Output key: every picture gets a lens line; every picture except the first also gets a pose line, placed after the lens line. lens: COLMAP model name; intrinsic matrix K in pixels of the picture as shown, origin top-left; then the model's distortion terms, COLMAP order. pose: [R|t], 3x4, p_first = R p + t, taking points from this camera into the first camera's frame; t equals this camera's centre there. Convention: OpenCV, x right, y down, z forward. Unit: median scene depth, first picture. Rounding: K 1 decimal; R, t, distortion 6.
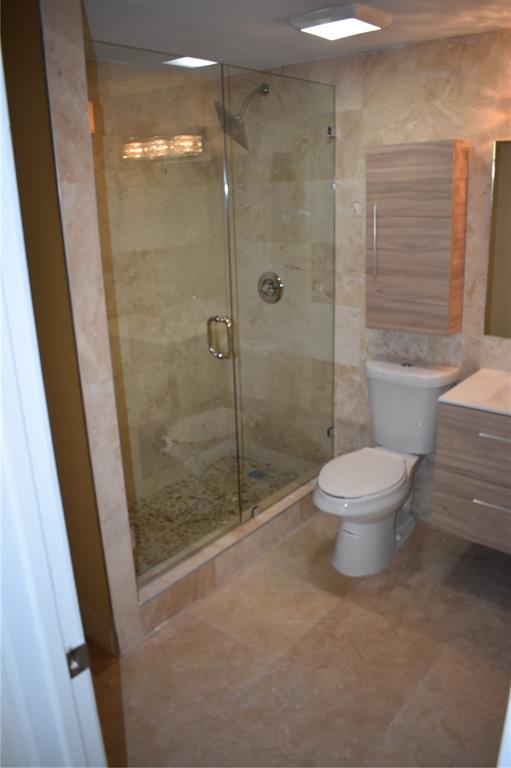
lens RADIAL K [[596.7, 0, 255.5], [0, 596.7, 384.0], [0, 0, 1]] dist [0.044700, -0.000611]
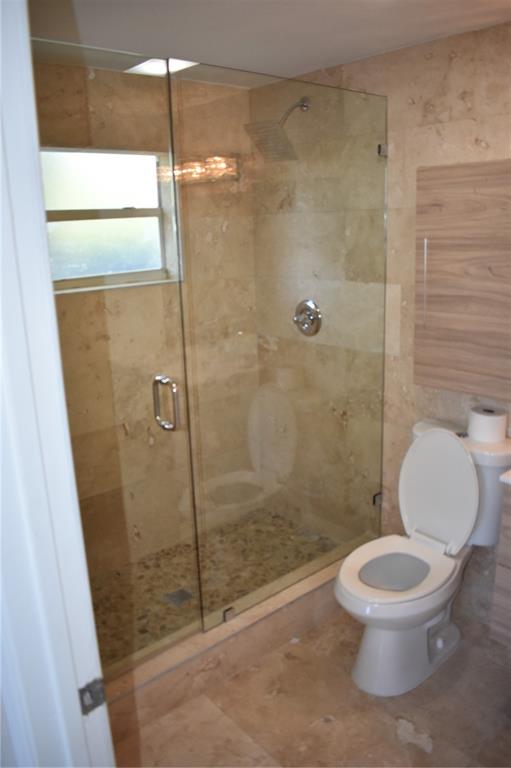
lens RADIAL K [[607.2, 0, 255.5], [0, 607.2, 384.0], [0, 0, 1]] dist [0.107455, 0.001629]
pose [[0.983091, 0.055771, -0.174416, 0.122688], [-0.062799, 0.997411, -0.035036, -0.051748], [0.172010, 0.045396, 0.984049, 0.132259]]
